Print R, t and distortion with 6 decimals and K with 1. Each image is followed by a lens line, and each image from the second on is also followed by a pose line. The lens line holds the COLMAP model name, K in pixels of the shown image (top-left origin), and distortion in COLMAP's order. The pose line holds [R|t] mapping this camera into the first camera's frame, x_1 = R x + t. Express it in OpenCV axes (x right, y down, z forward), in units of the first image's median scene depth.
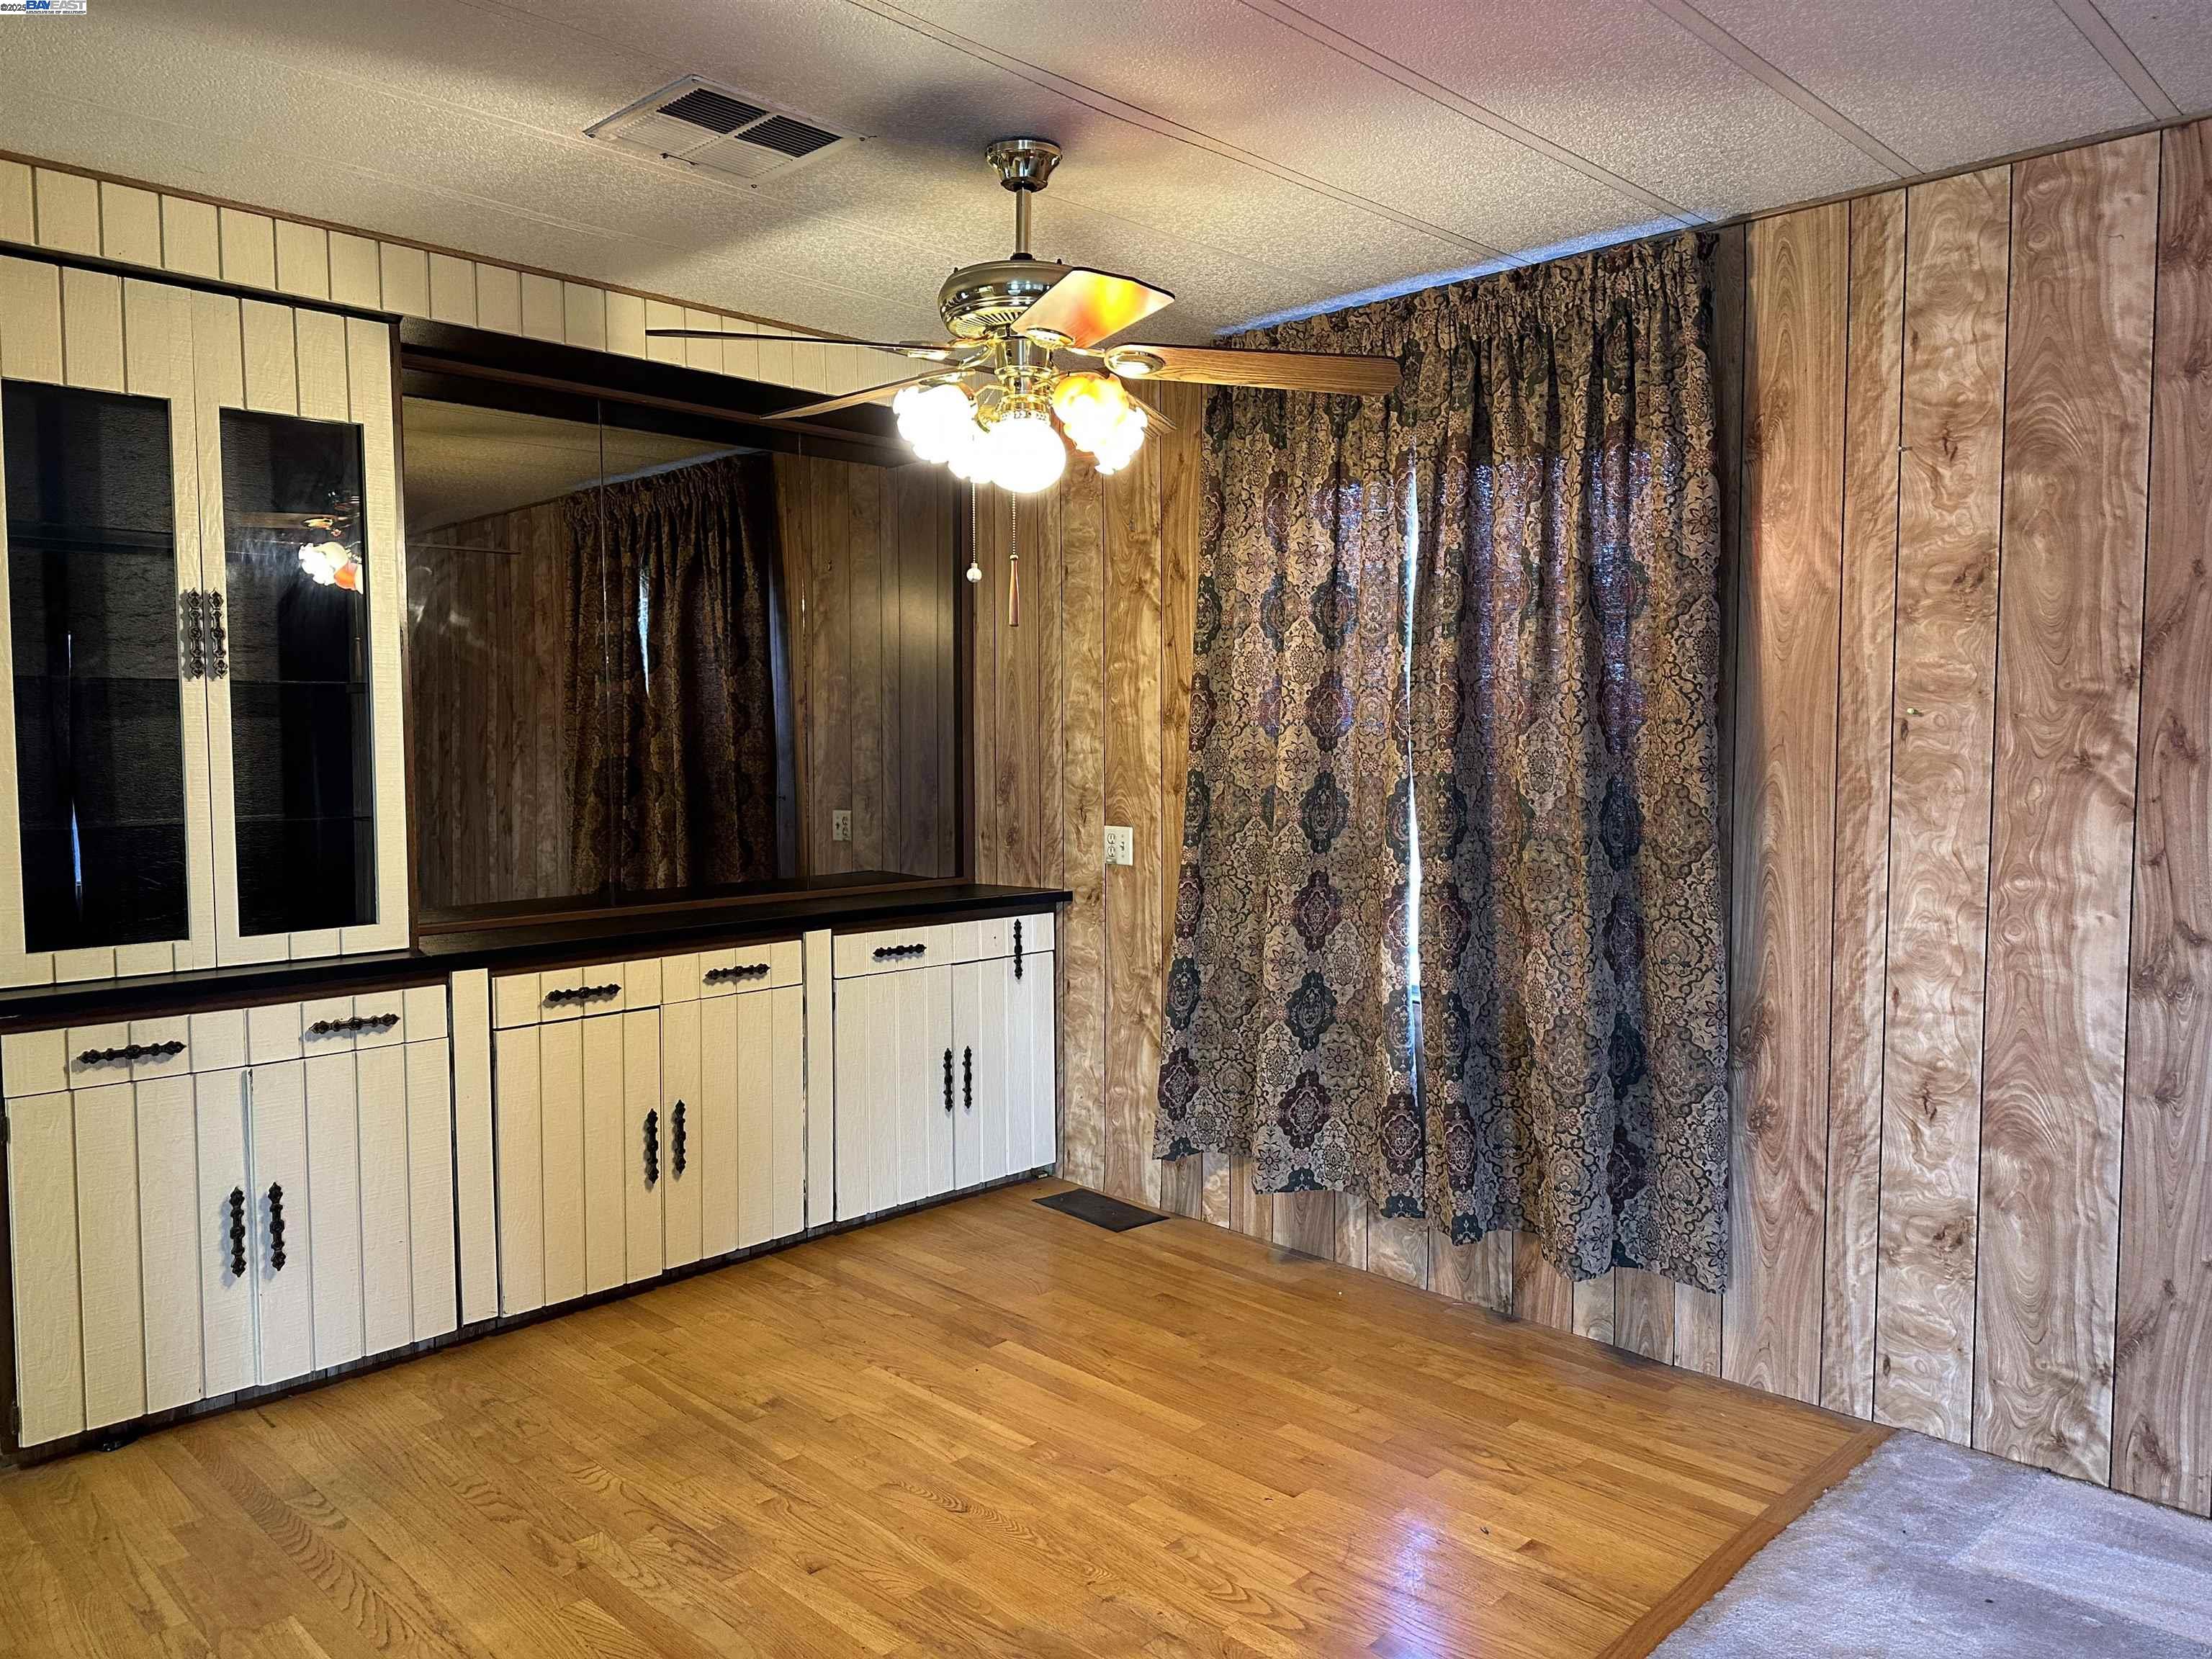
lens RADIAL K [[1553.9, 0, 1102.9], [0, 1553.9, 836.4], [0, 0, 1]] dist [0.032705, -0.035387]
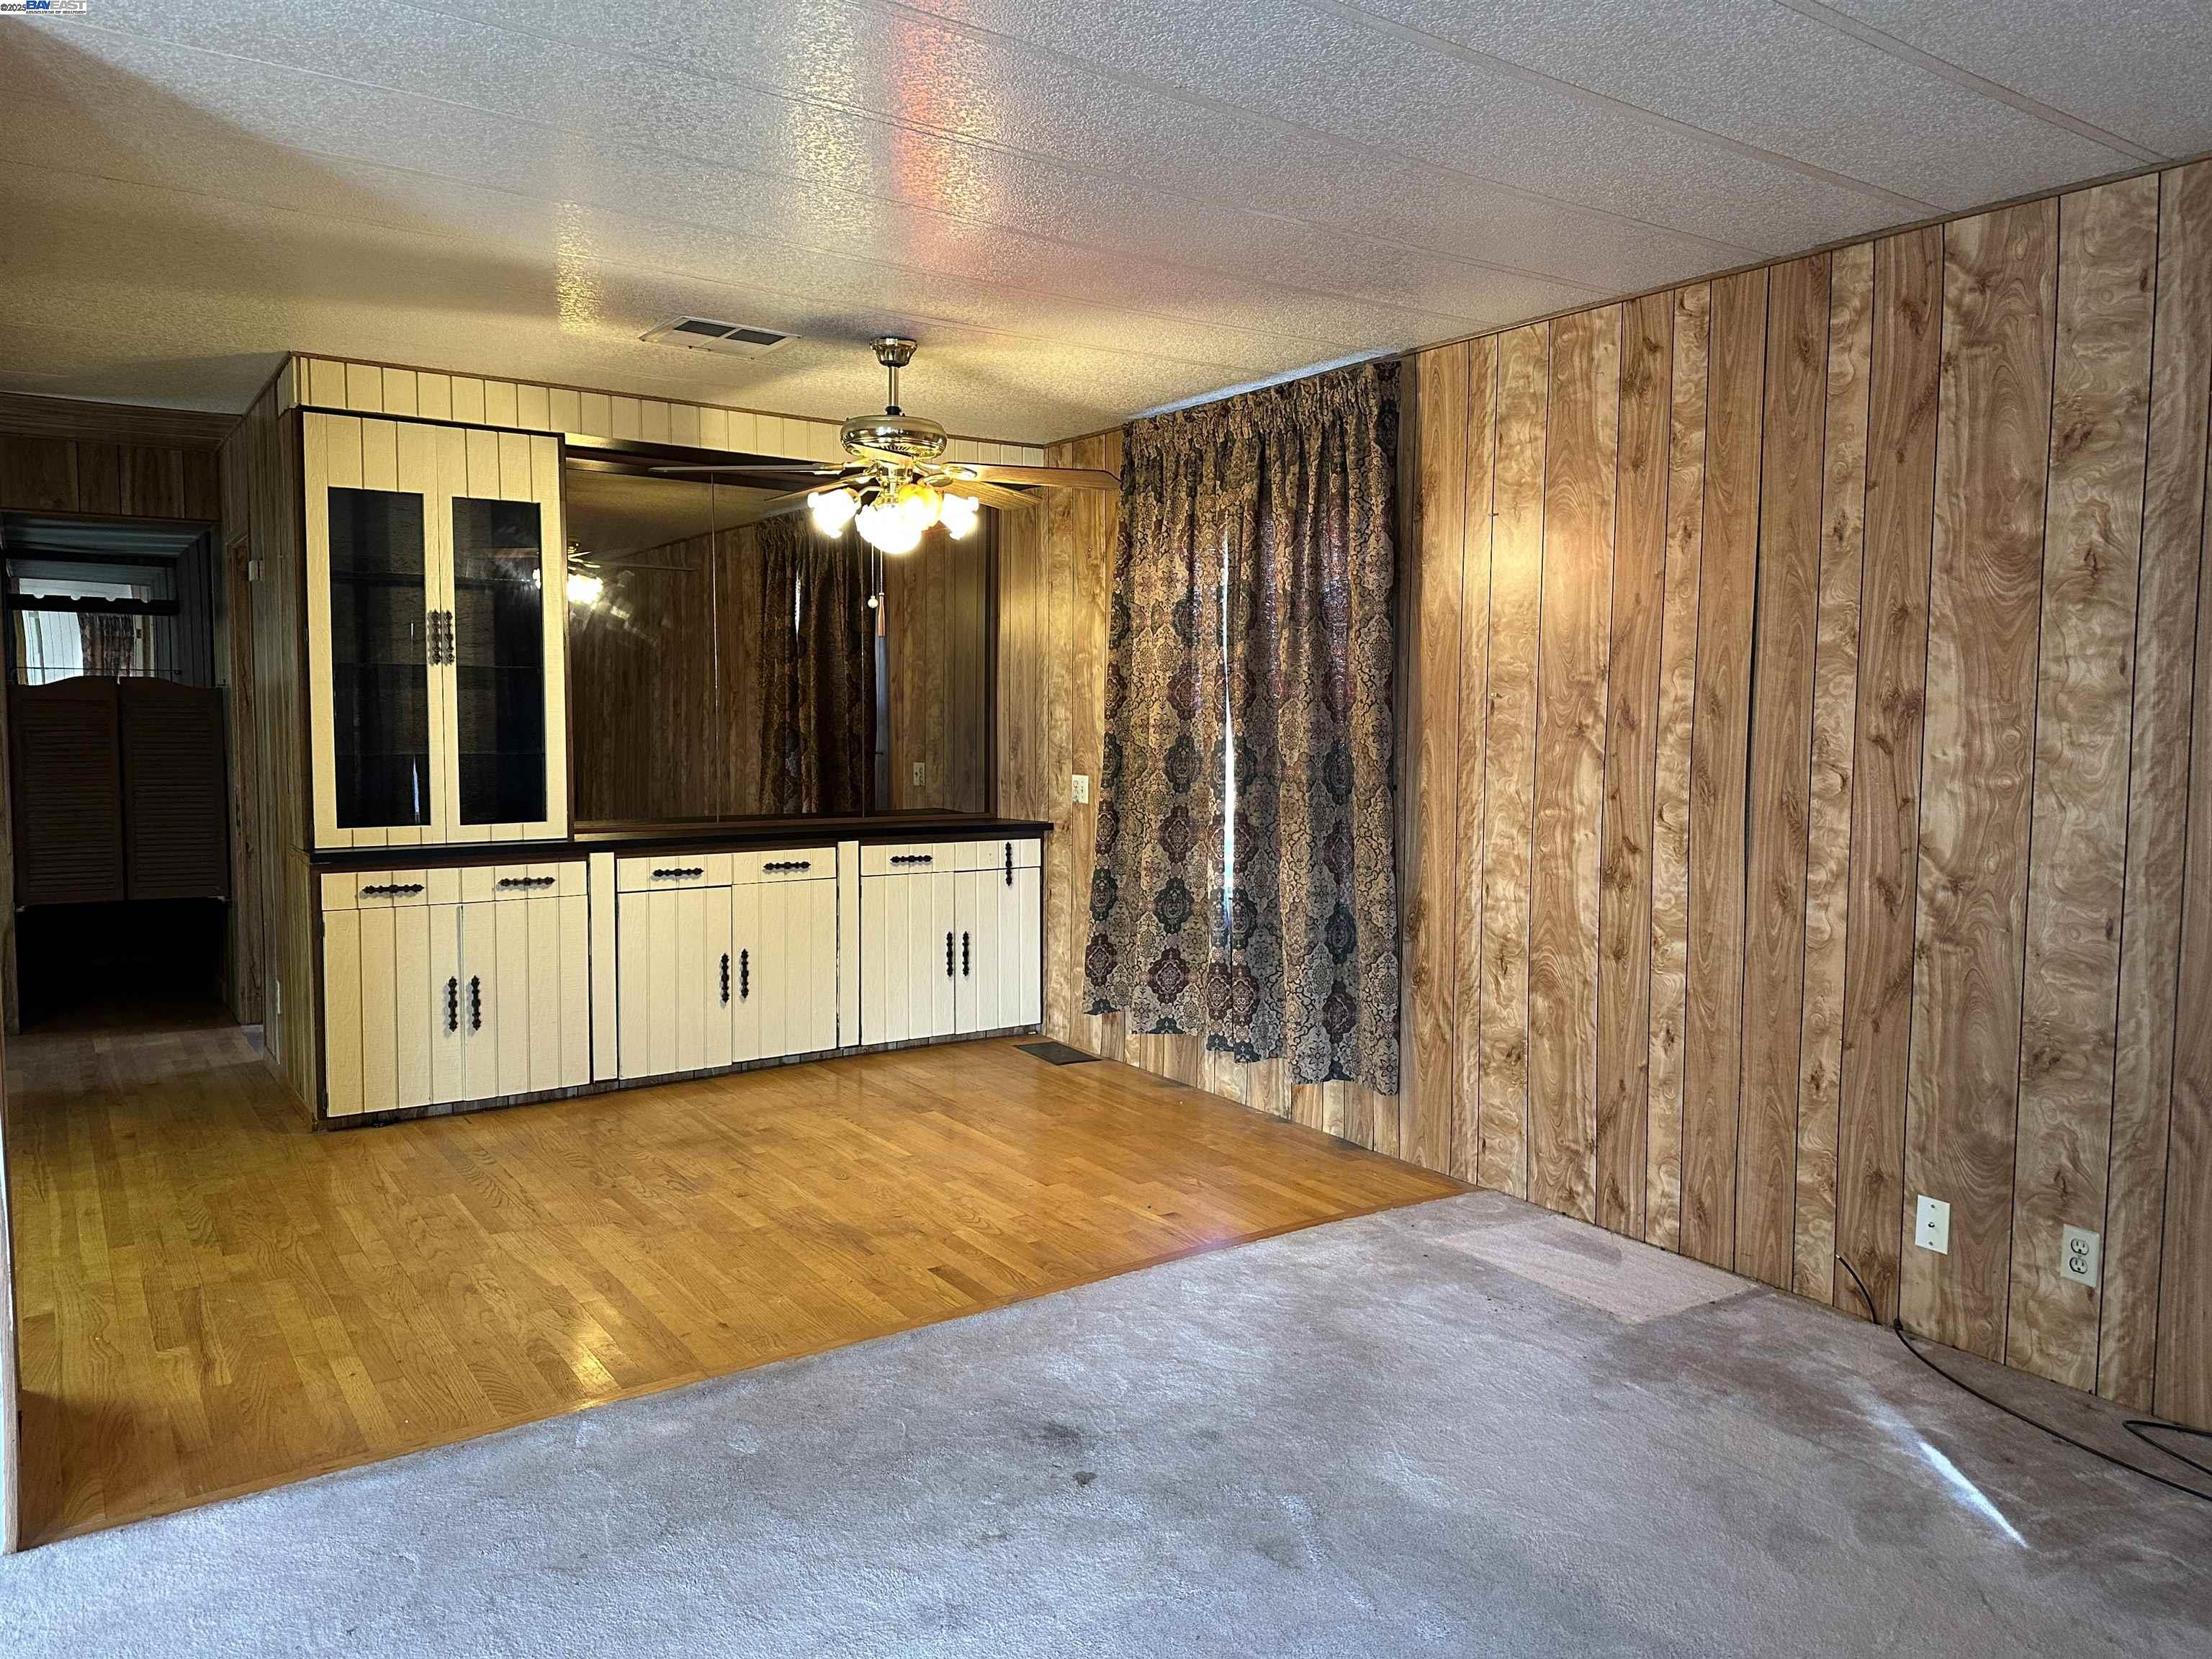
lens RADIAL K [[1536.9, 0, 1106.0], [0, 1536.9, 829.5], [0, 0, 1]] dist [0.151637, -0.271524]
pose [[0.982212, 0.024286, -0.186199, 0.407281], [-0.022115, 0.999661, 0.013732, 0.032284], [0.186469, -0.009370, 0.982416, -0.466797]]
